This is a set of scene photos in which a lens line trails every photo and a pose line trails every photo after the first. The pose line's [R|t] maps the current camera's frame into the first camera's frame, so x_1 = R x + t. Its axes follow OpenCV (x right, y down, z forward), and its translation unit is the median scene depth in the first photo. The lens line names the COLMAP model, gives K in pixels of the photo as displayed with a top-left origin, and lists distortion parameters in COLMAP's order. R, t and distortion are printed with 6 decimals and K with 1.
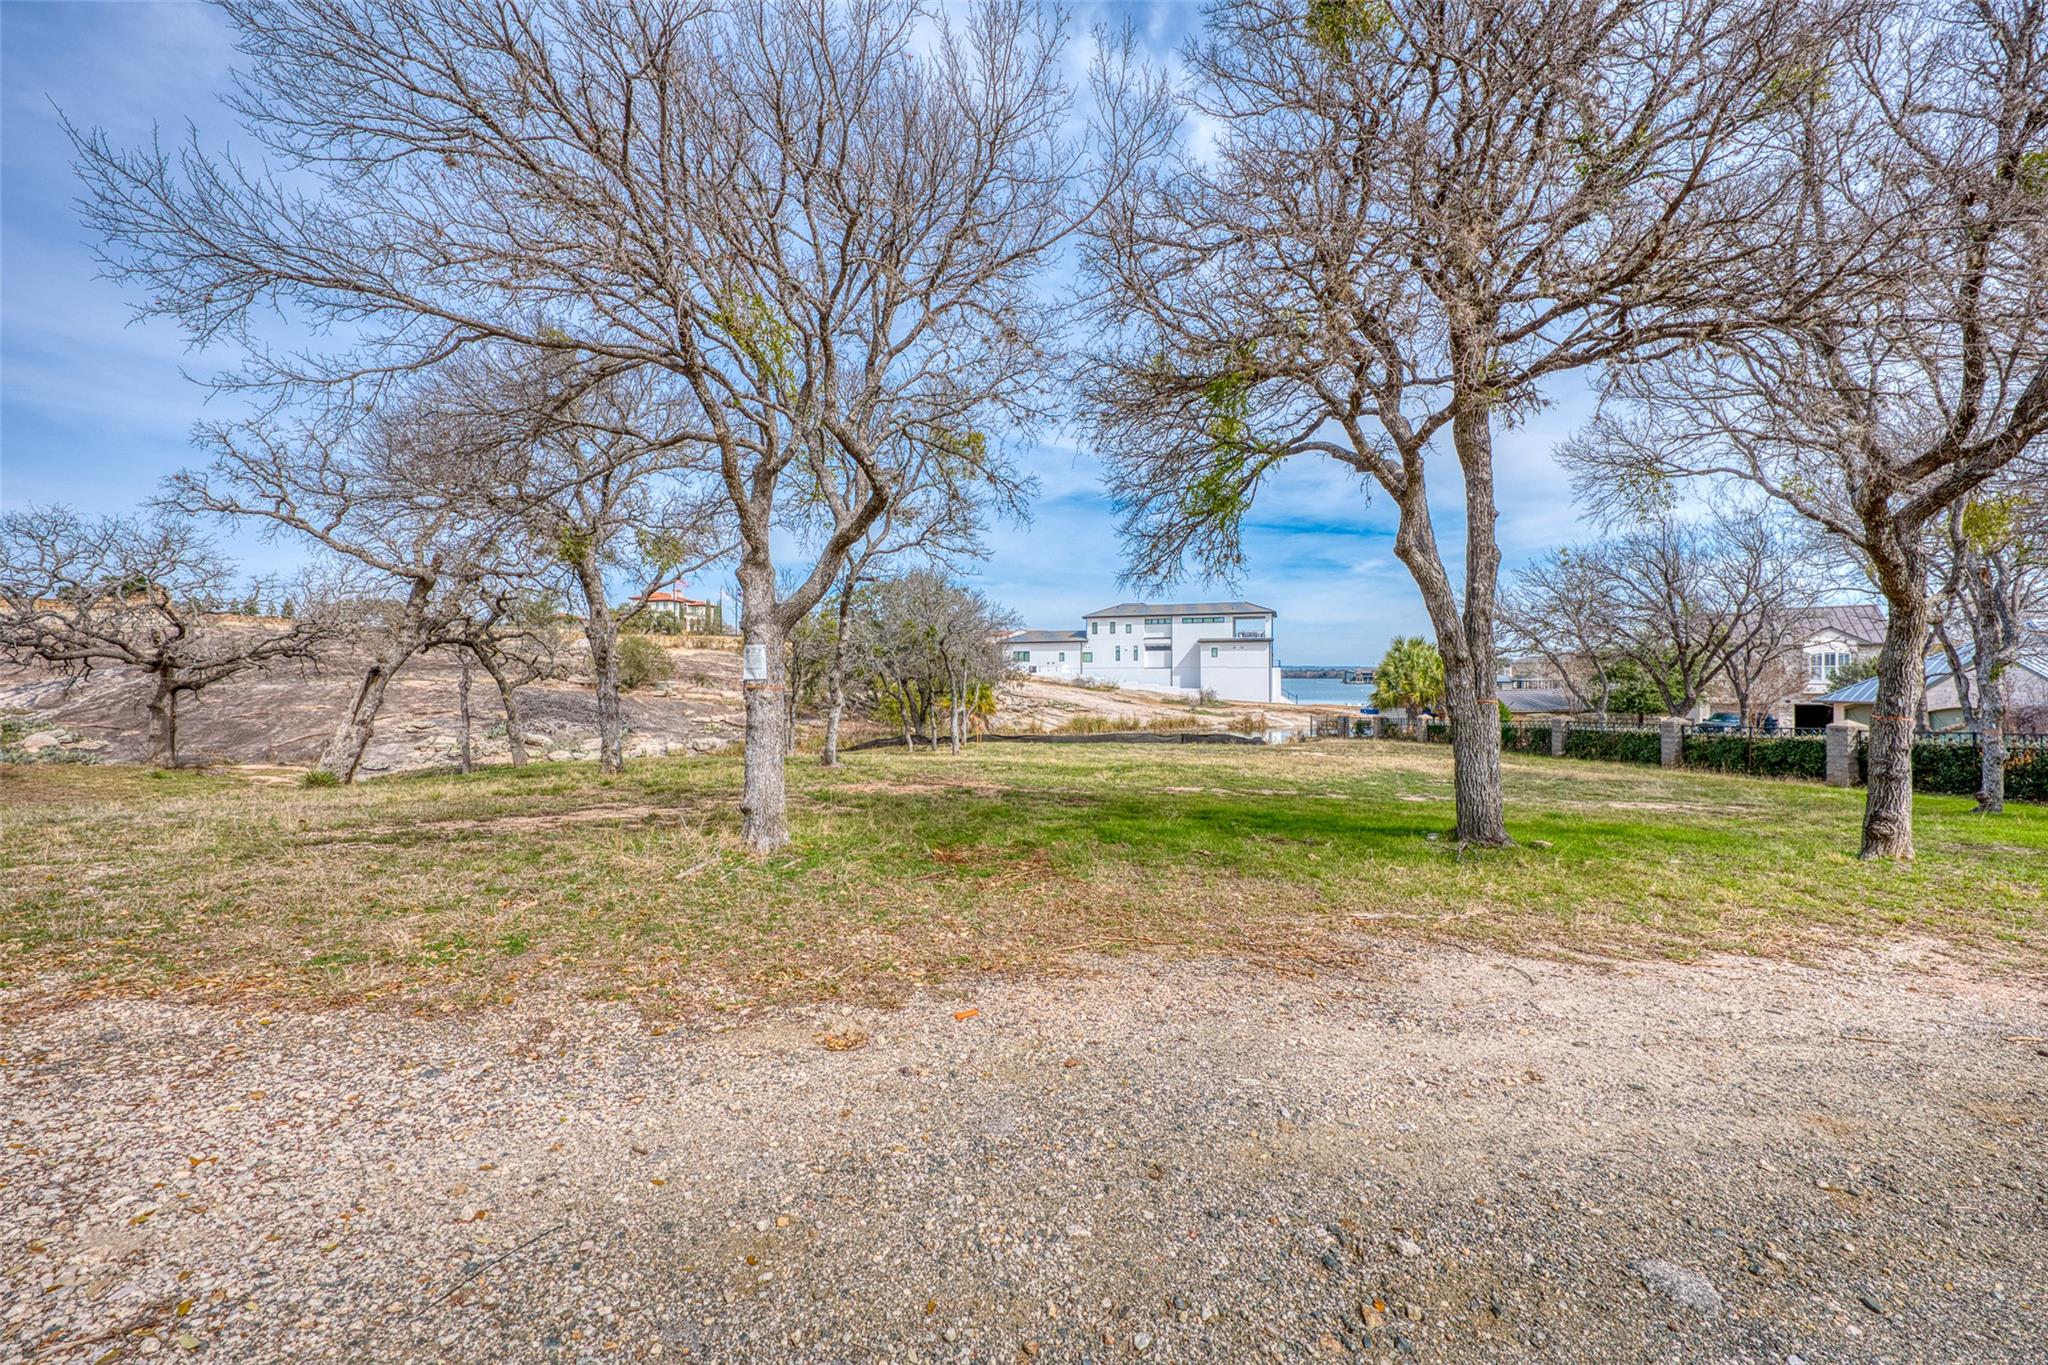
lens RADIAL K [[802.4, 0, 1023.8], [0, 802.4, 682.5], [0, 0, 1]] dist [0.000863, -0.002665]
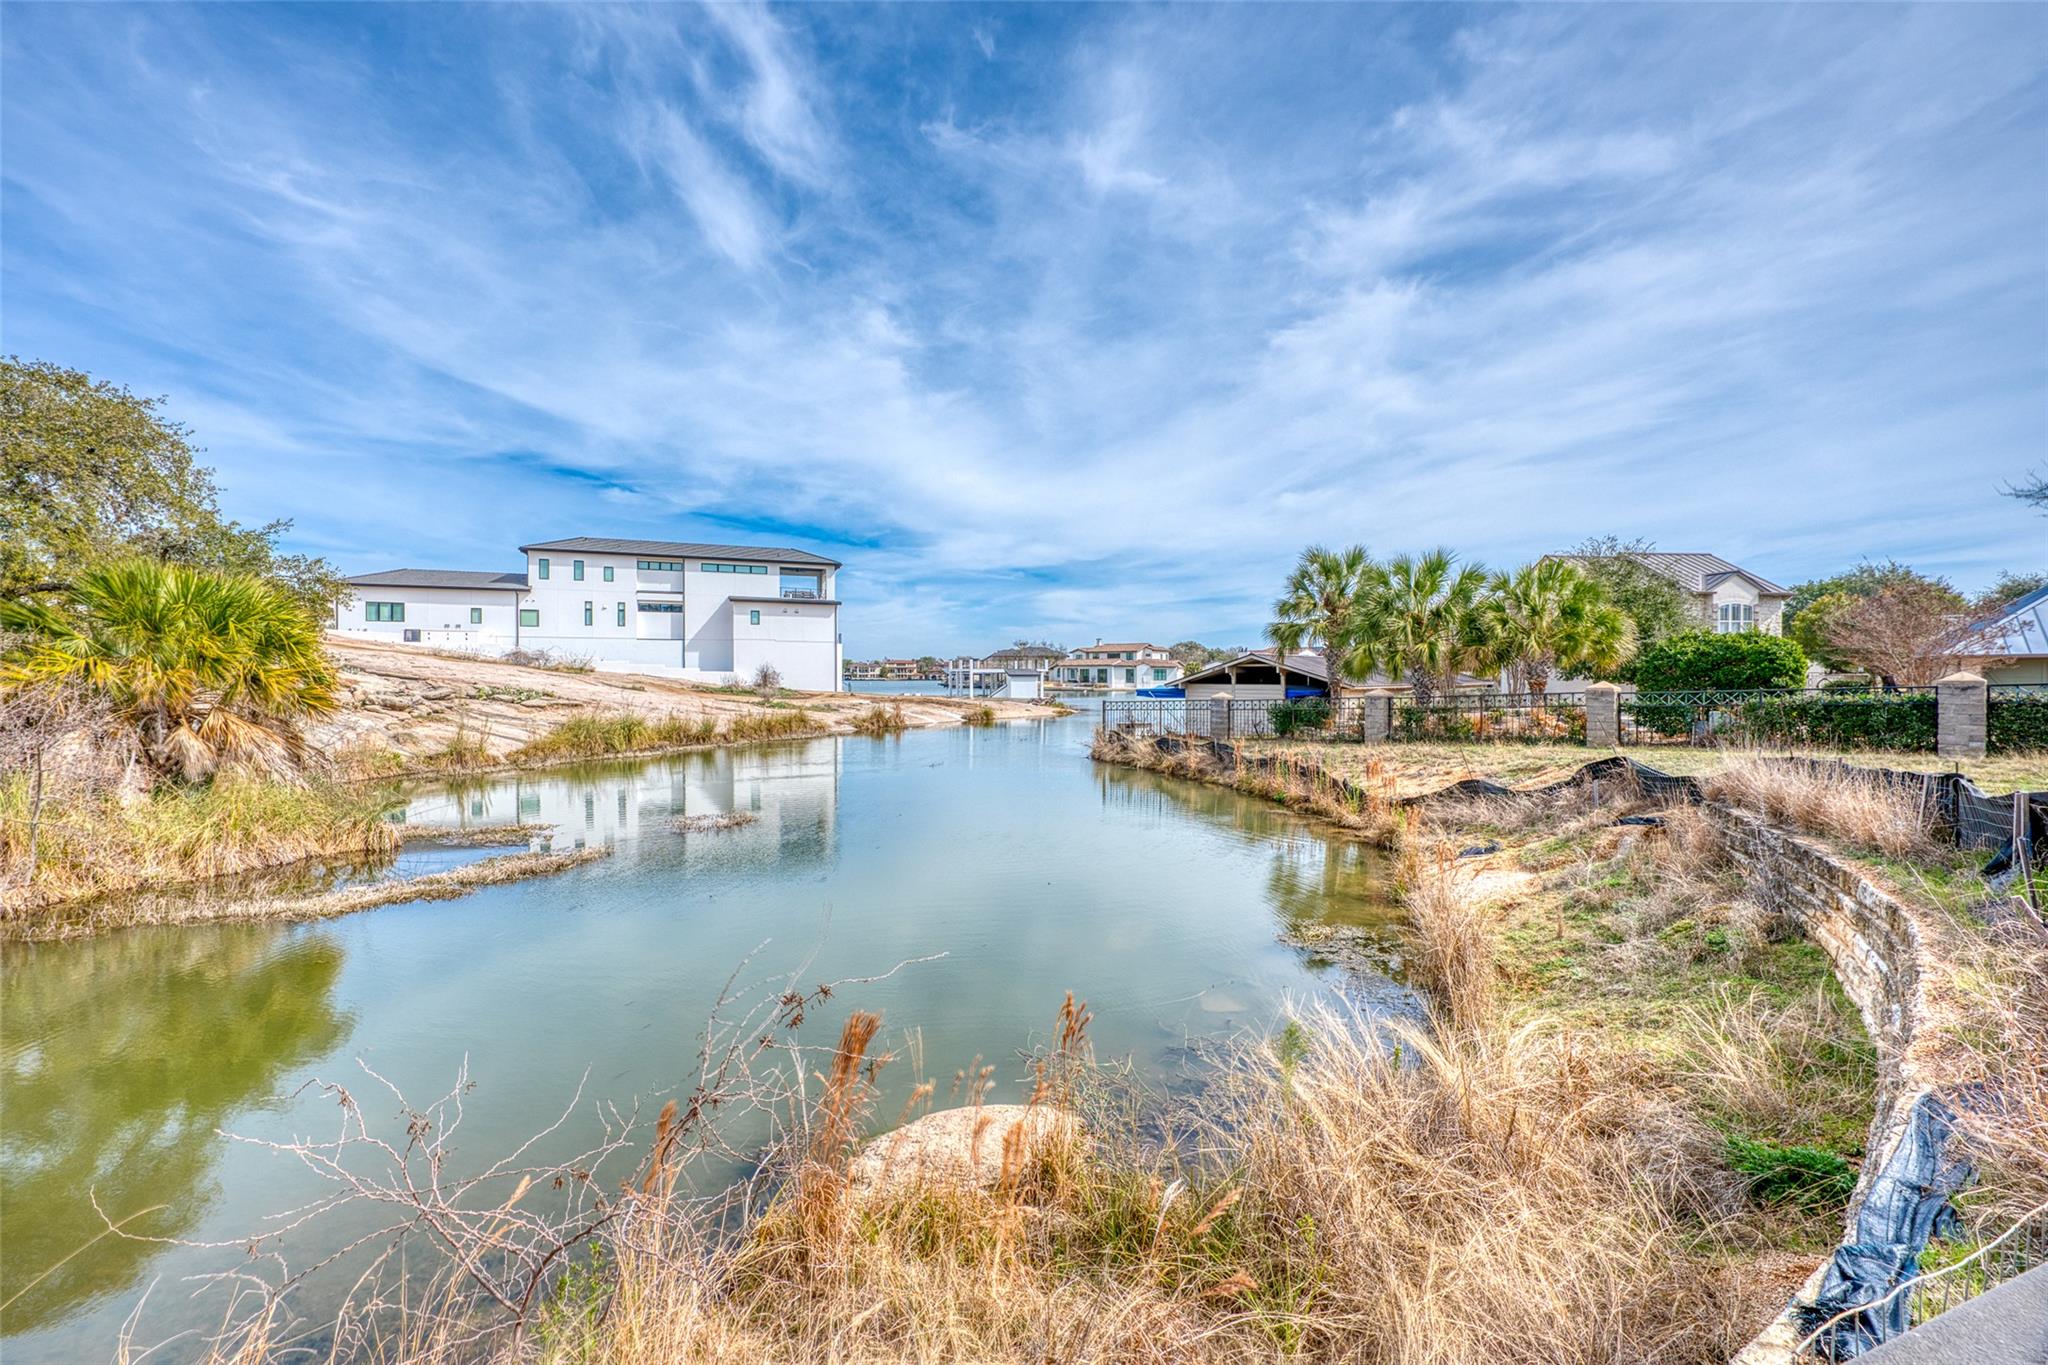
lens RADIAL K [[802.4, 0, 1035.1], [0, 802.4, 700.2], [0, 0, 1]] dist [0.000863, -0.002665]
pose [[0.768991, -0.016460, 0.639047, -0.013157], [-0.000802, 0.999643, 0.026713, 0.013490], [-0.639259, -0.021054, 0.768703, 0.319015]]
